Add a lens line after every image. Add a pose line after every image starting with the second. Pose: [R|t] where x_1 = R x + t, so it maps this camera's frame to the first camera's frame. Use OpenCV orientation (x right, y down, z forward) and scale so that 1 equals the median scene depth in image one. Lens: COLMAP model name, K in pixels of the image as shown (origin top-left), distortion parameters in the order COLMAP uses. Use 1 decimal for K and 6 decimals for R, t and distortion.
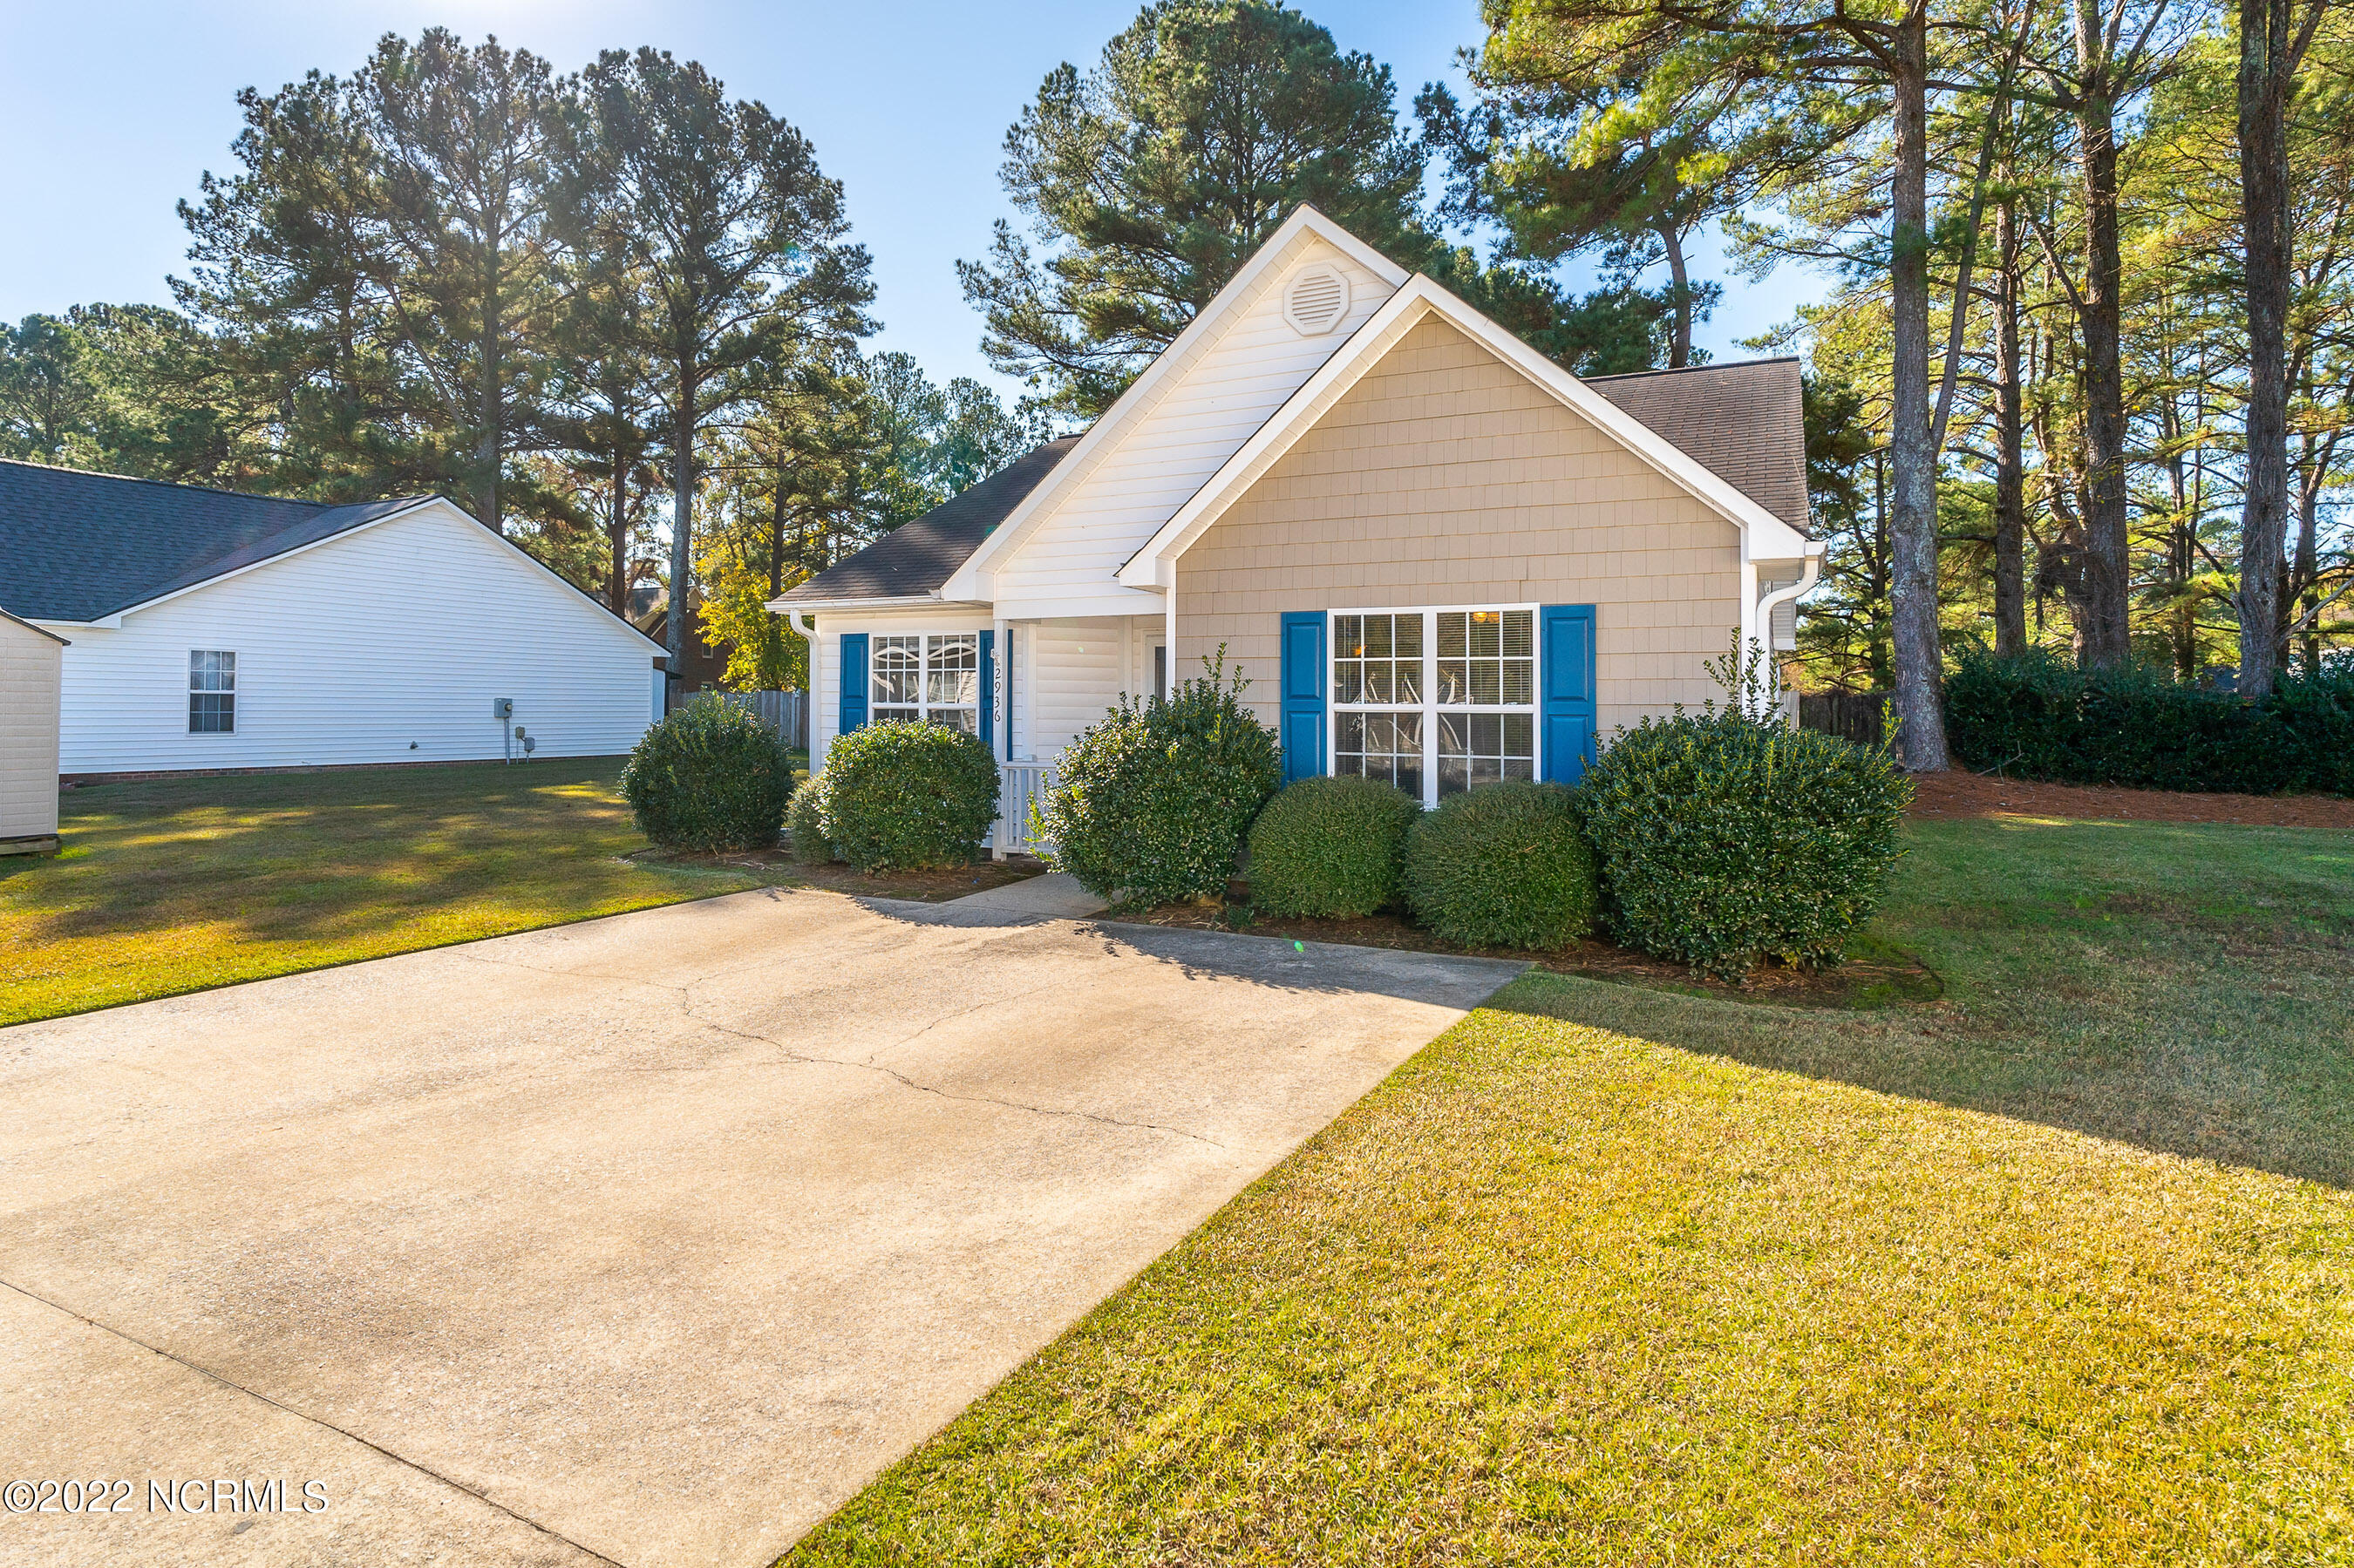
lens RADIAL K [[1250.1, 0, 1167.0], [0, 1250.1, 663.0], [0, 0, 1]] dist [-0.002945, -0.000952]
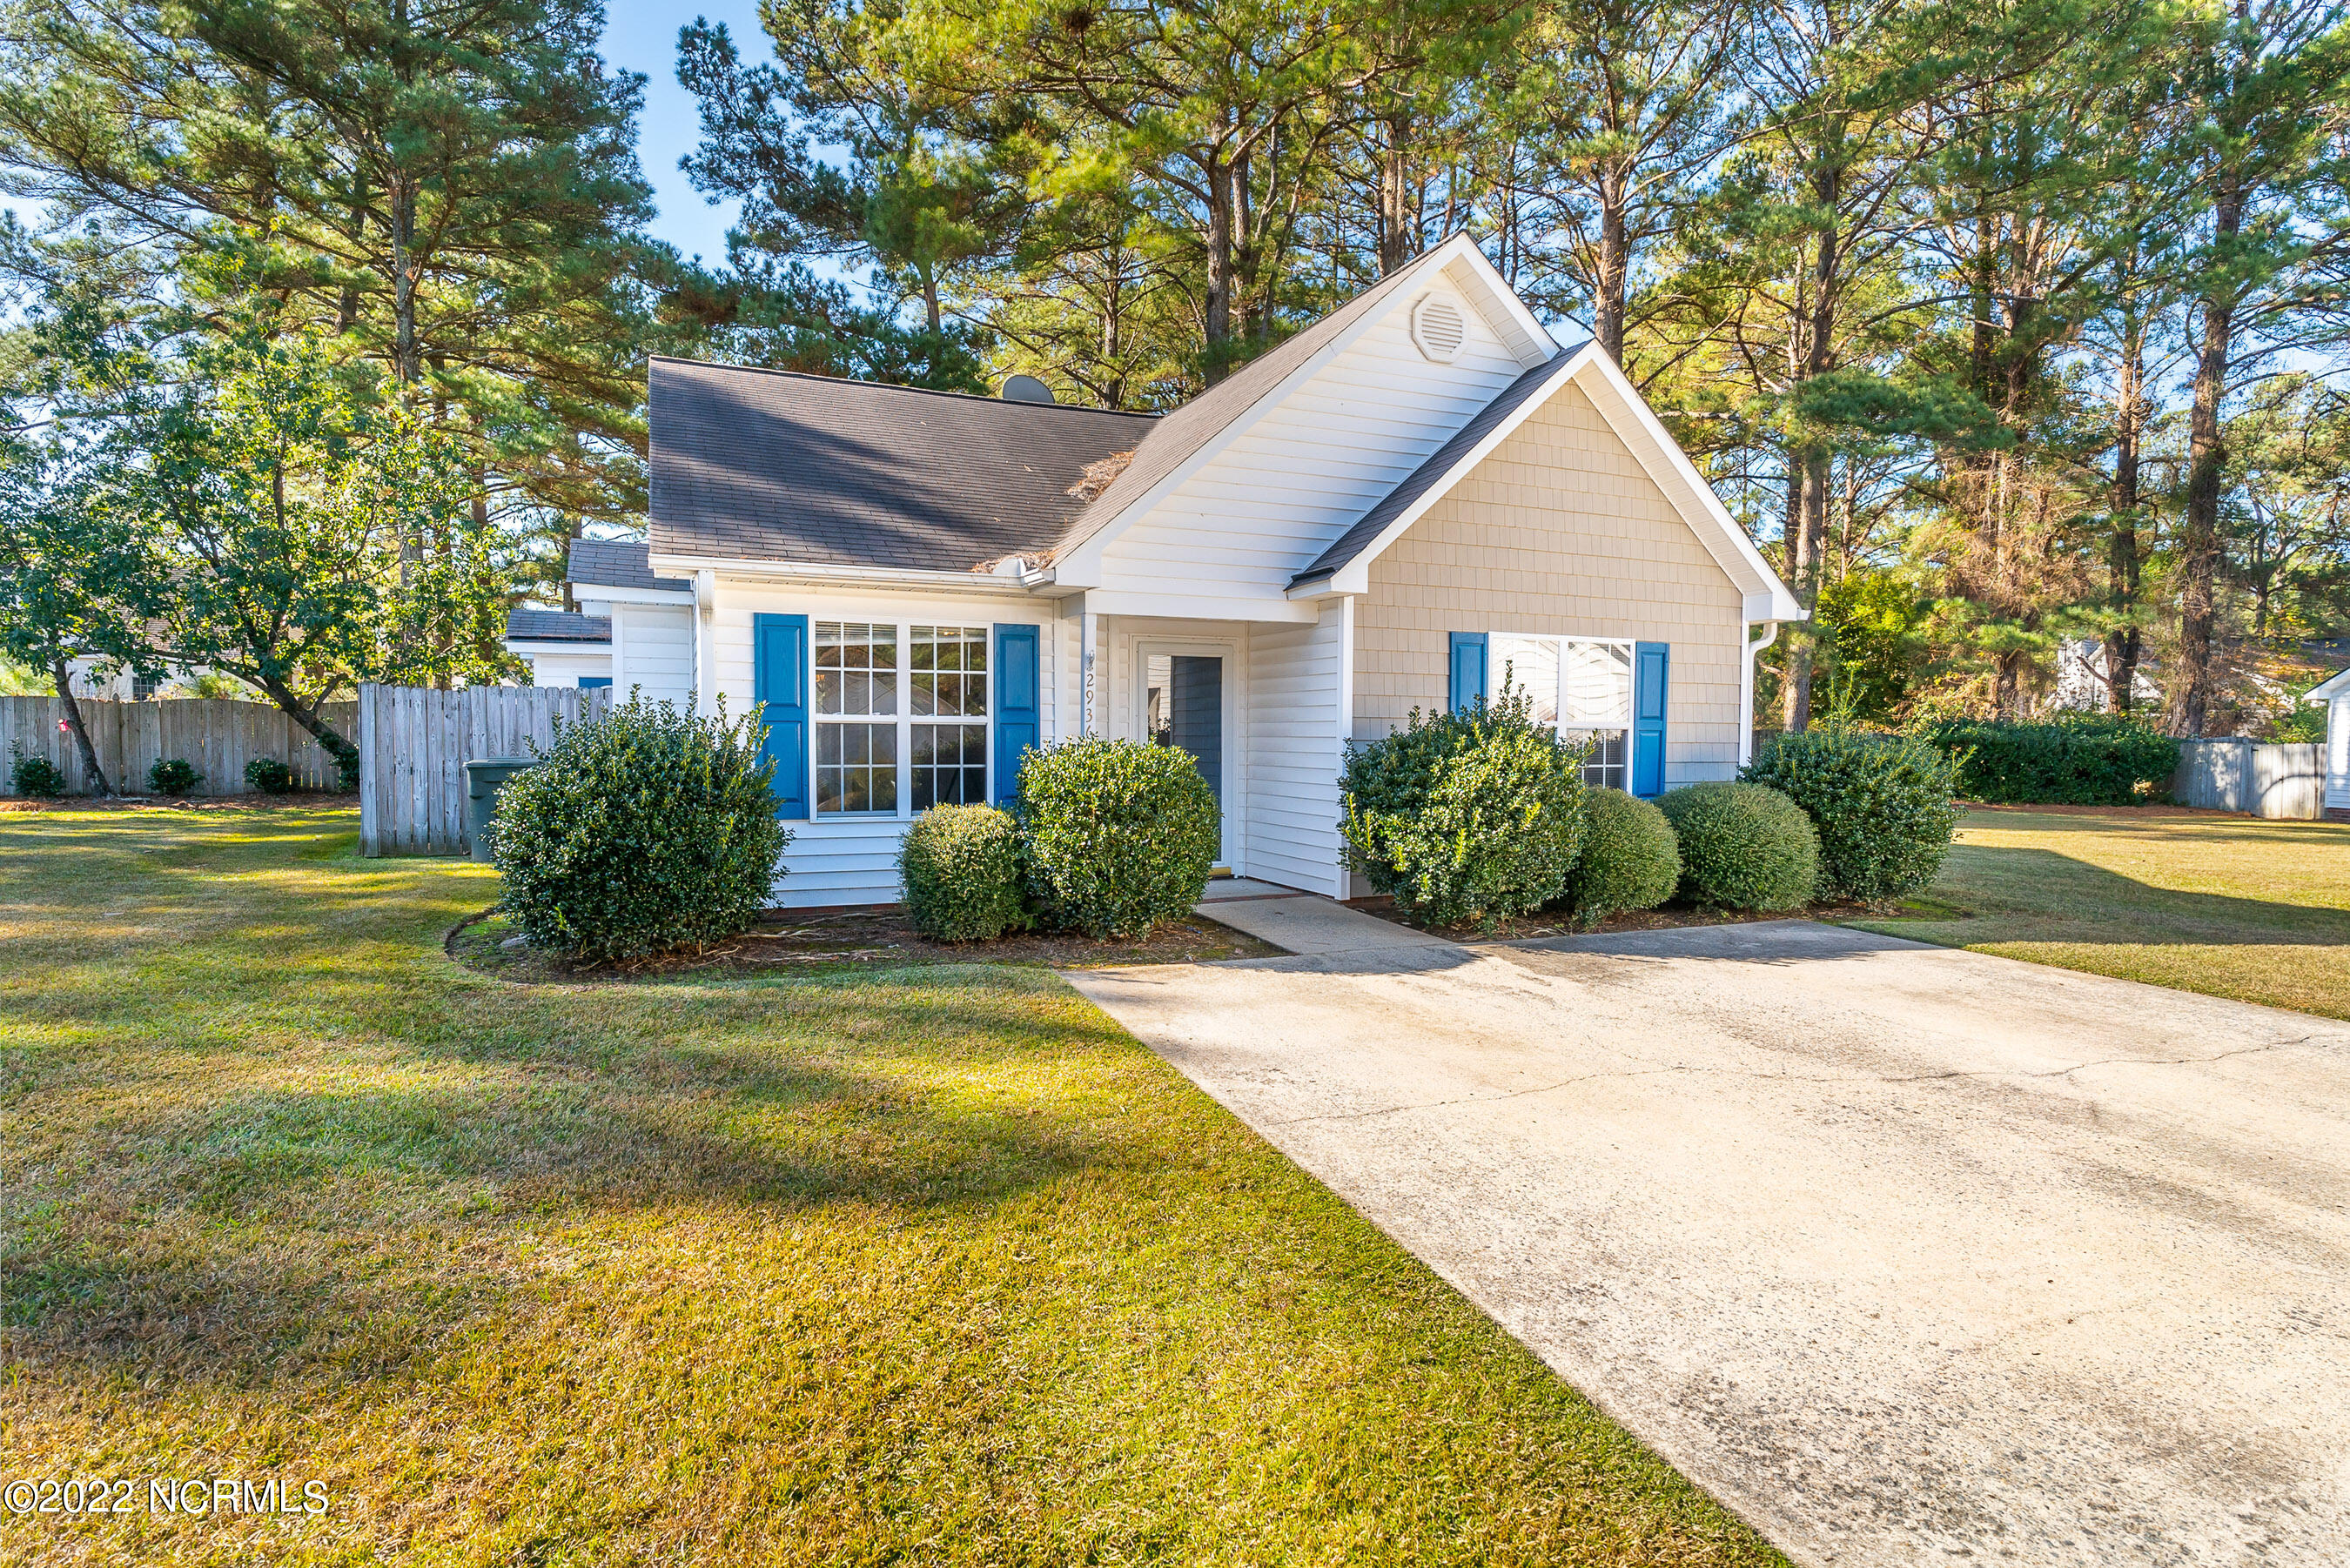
lens RADIAL K [[1191.2, 0, 1178.0], [0, 1191.2, 772.6], [0, 0, 1]] dist [-0.001840, -0.000216]
pose [[0.631692, -0.033829, 0.774481, -0.313190], [-0.030368, 0.997201, 0.068327, 0.006146], [-0.774624, -0.066681, 0.628897, 0.207104]]
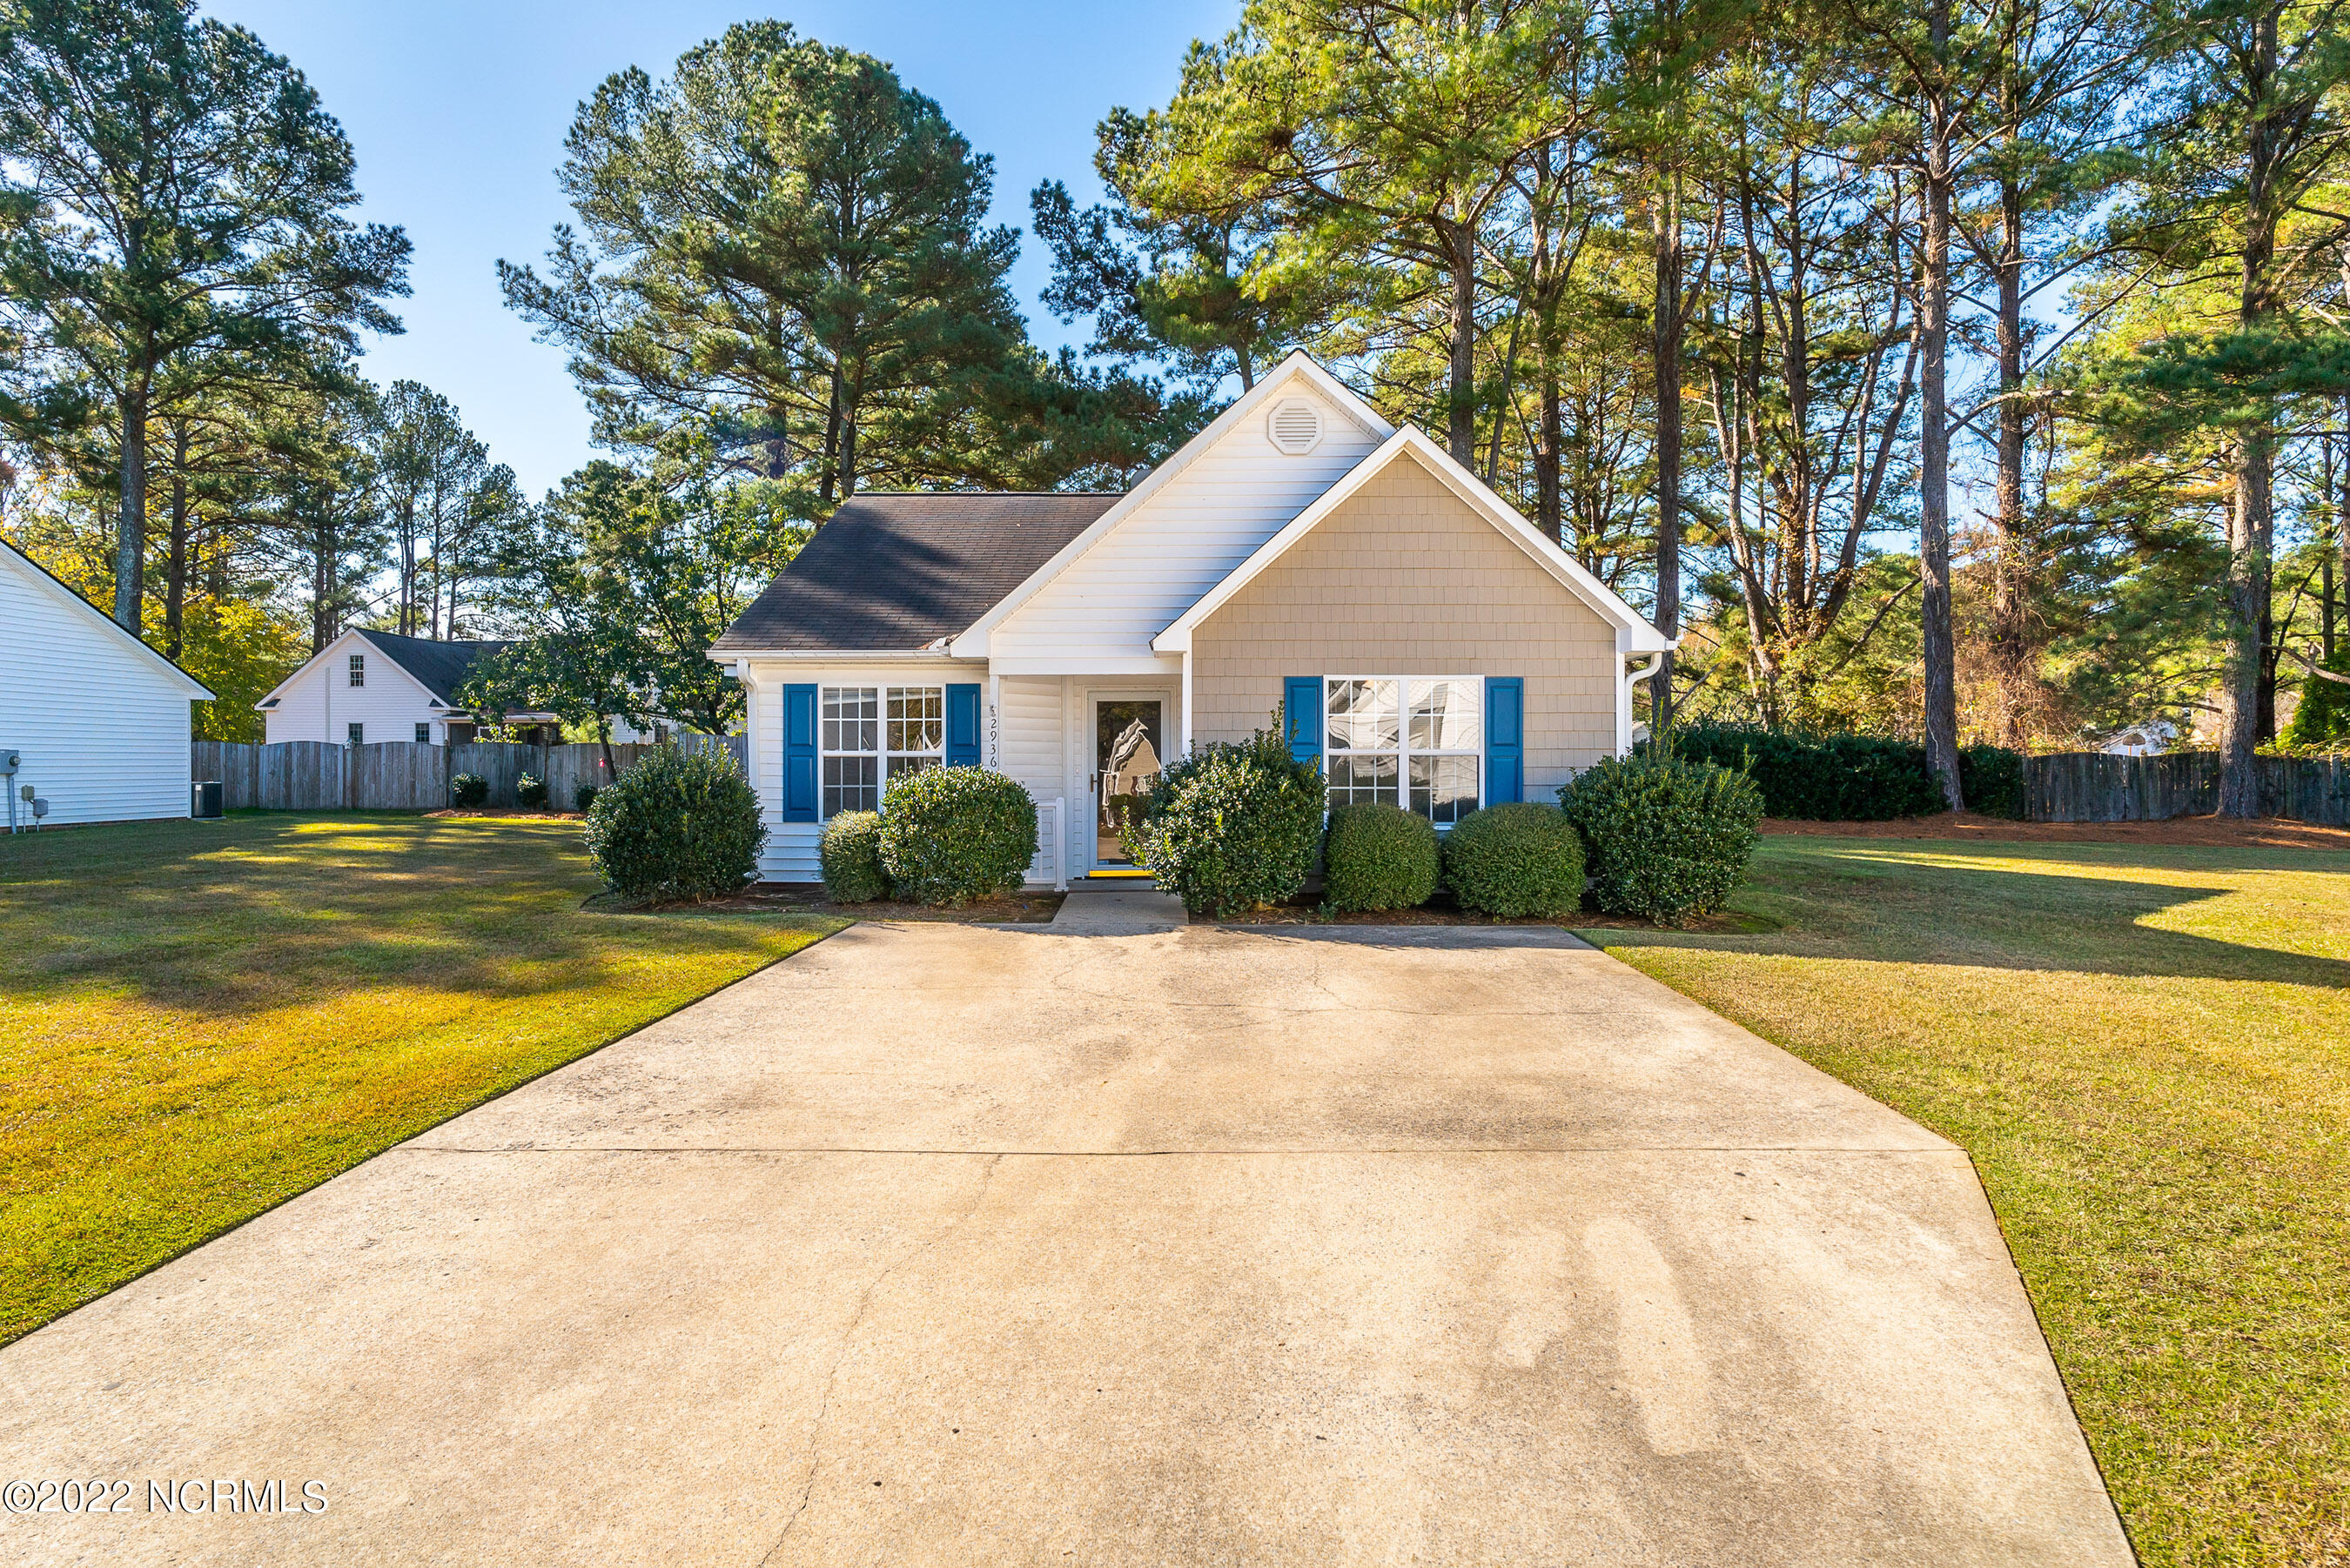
lens RADIAL K [[1222.4, 0, 1173.3], [0, 1222.4, 755.7], [0, 0, 1]] dist [-0.003770, -0.000682]
pose [[0.893465, -0.007984, 0.449062, -0.214939], [-0.008238, 0.999383, 0.034157, -0.000626], [-0.449057, -0.034217, 0.892848, -0.019000]]
